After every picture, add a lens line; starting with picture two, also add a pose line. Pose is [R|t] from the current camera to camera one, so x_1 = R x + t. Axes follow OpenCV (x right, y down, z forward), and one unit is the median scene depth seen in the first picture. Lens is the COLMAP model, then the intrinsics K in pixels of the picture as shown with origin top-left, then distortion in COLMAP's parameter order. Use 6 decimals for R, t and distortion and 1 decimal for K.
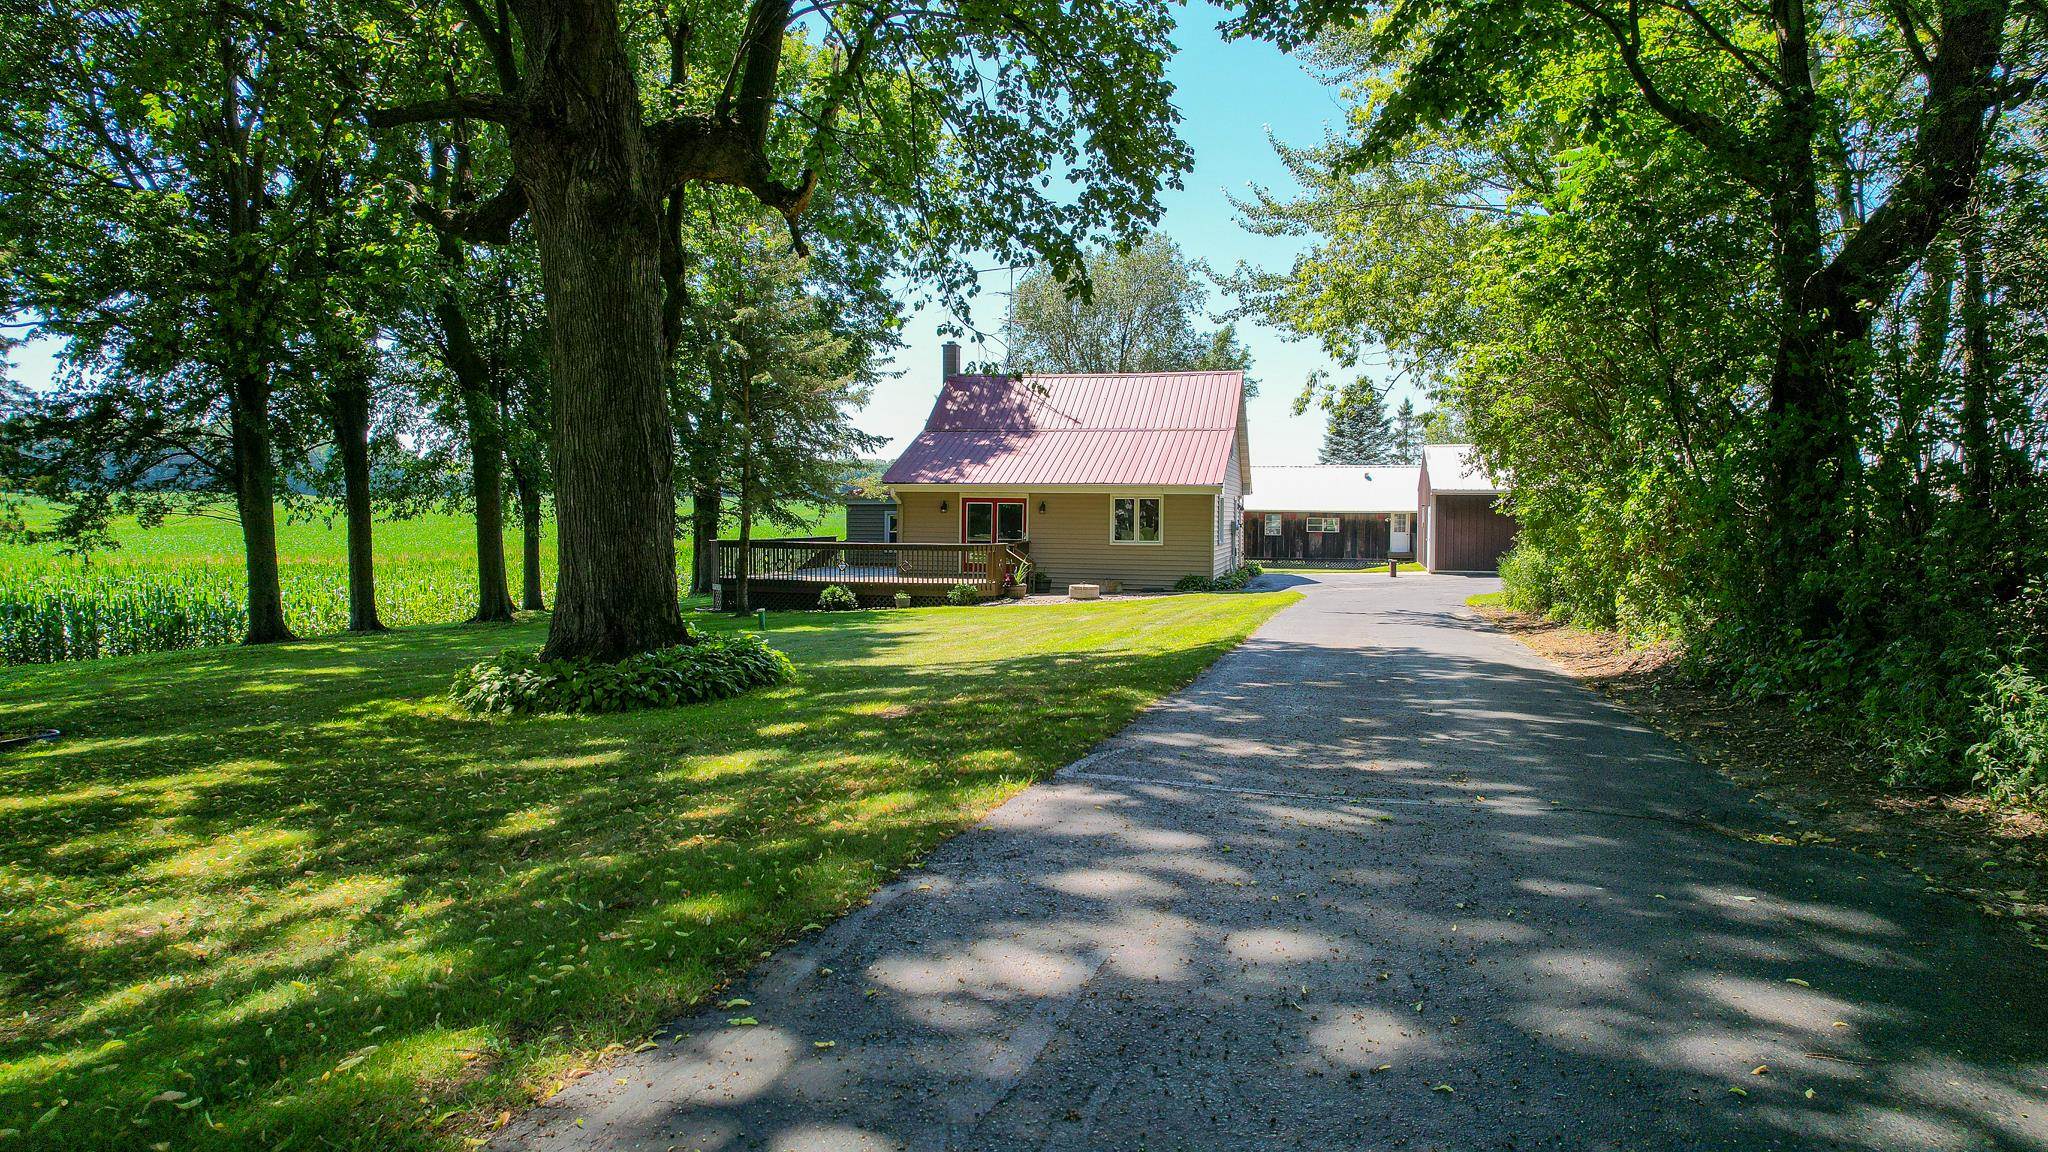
lens RADIAL K [[1302.4, 0, 1023.1], [0, 1302.4, 580.1], [0, 0, 1]] dist [0.000838, -0.000262]
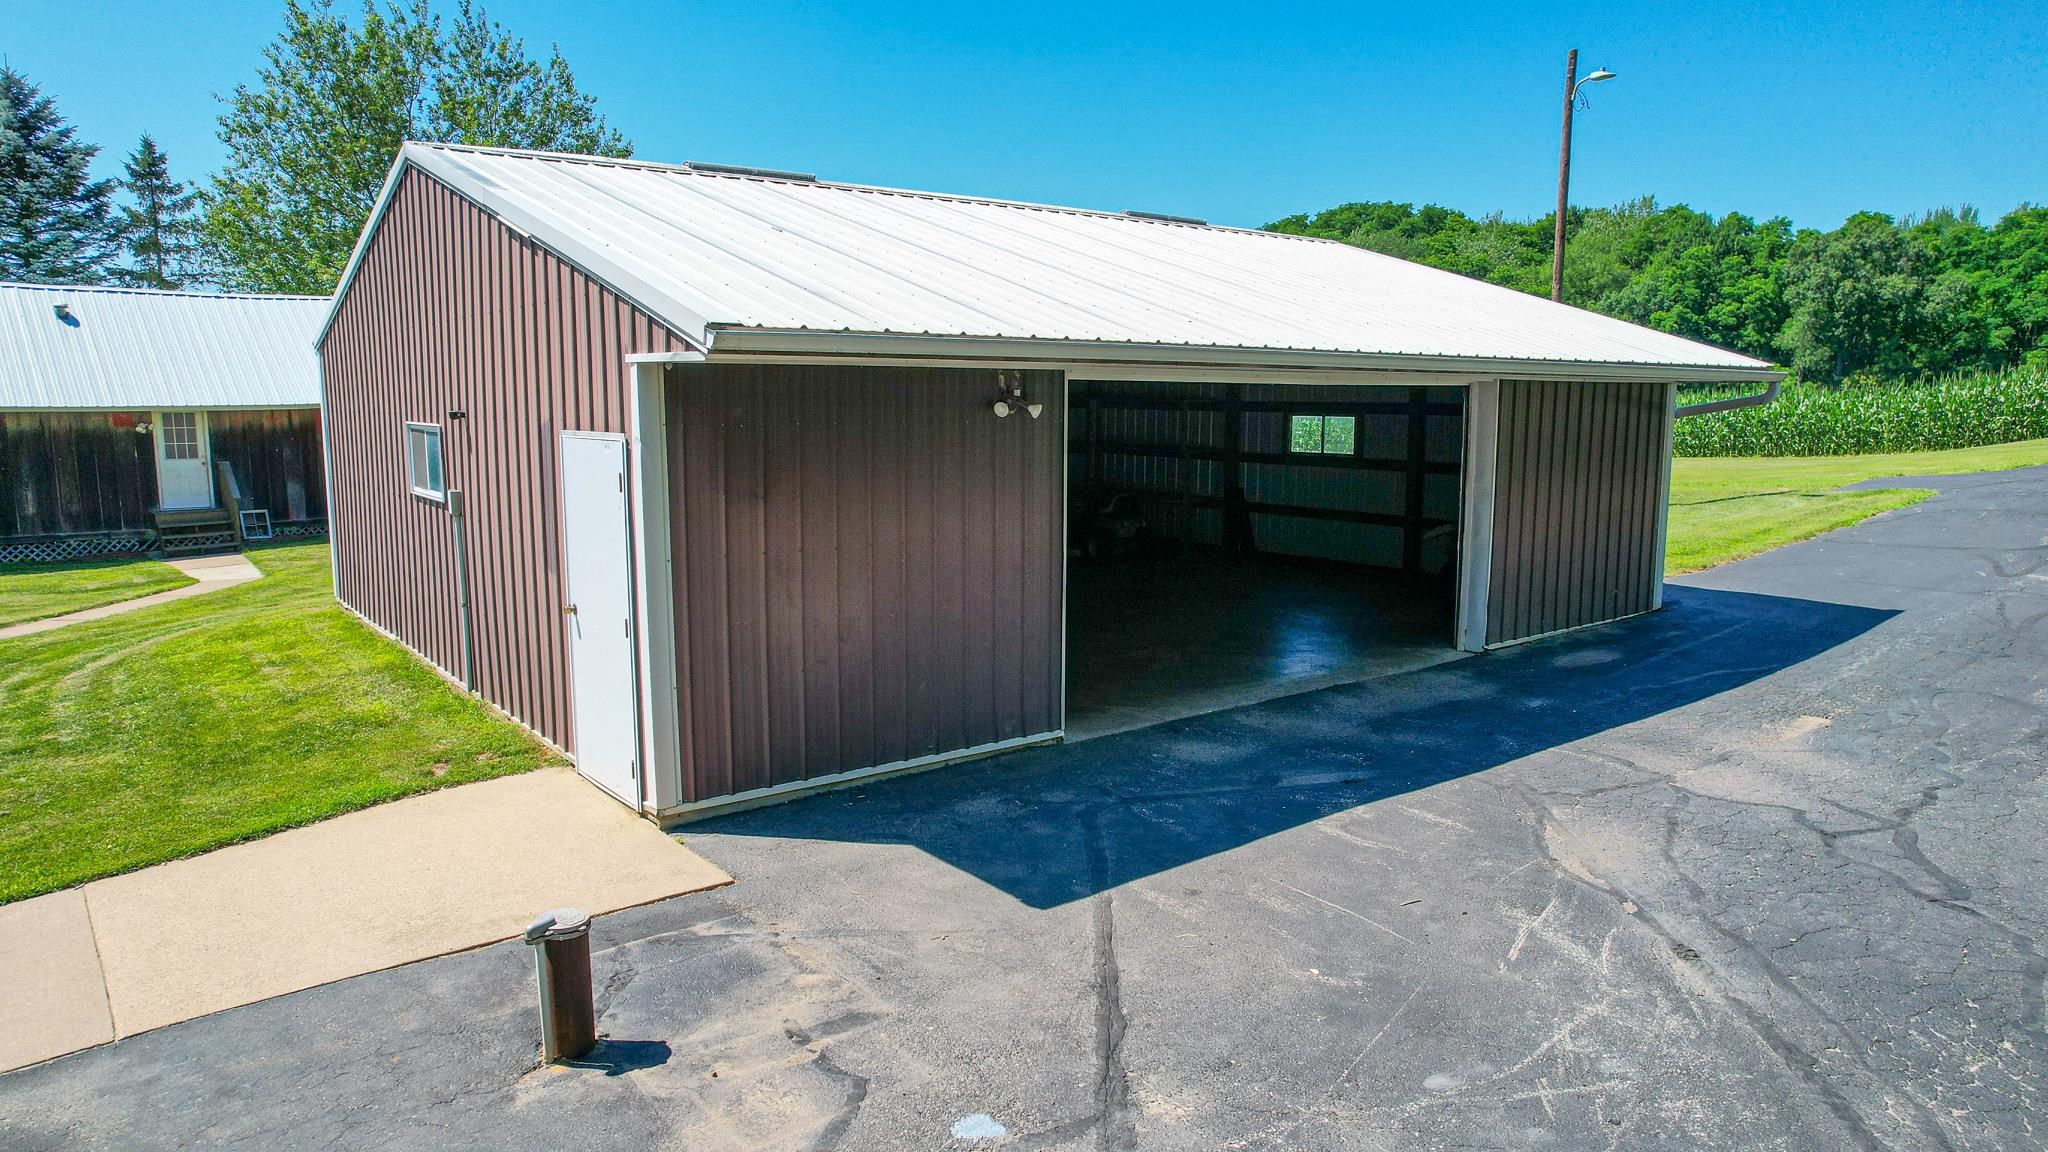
lens RADIAL K [[1302.4, 0, 1022.9], [0, 1302.4, 575.5], [0, 0, 1]] dist [0.000838, -0.000262]
pose [[0.619776, -0.113714, 0.776496, 0.124291], [0.047431, 0.993065, 0.107571, -0.029077], [-0.783344, -0.029840, 0.620872, 0.503969]]
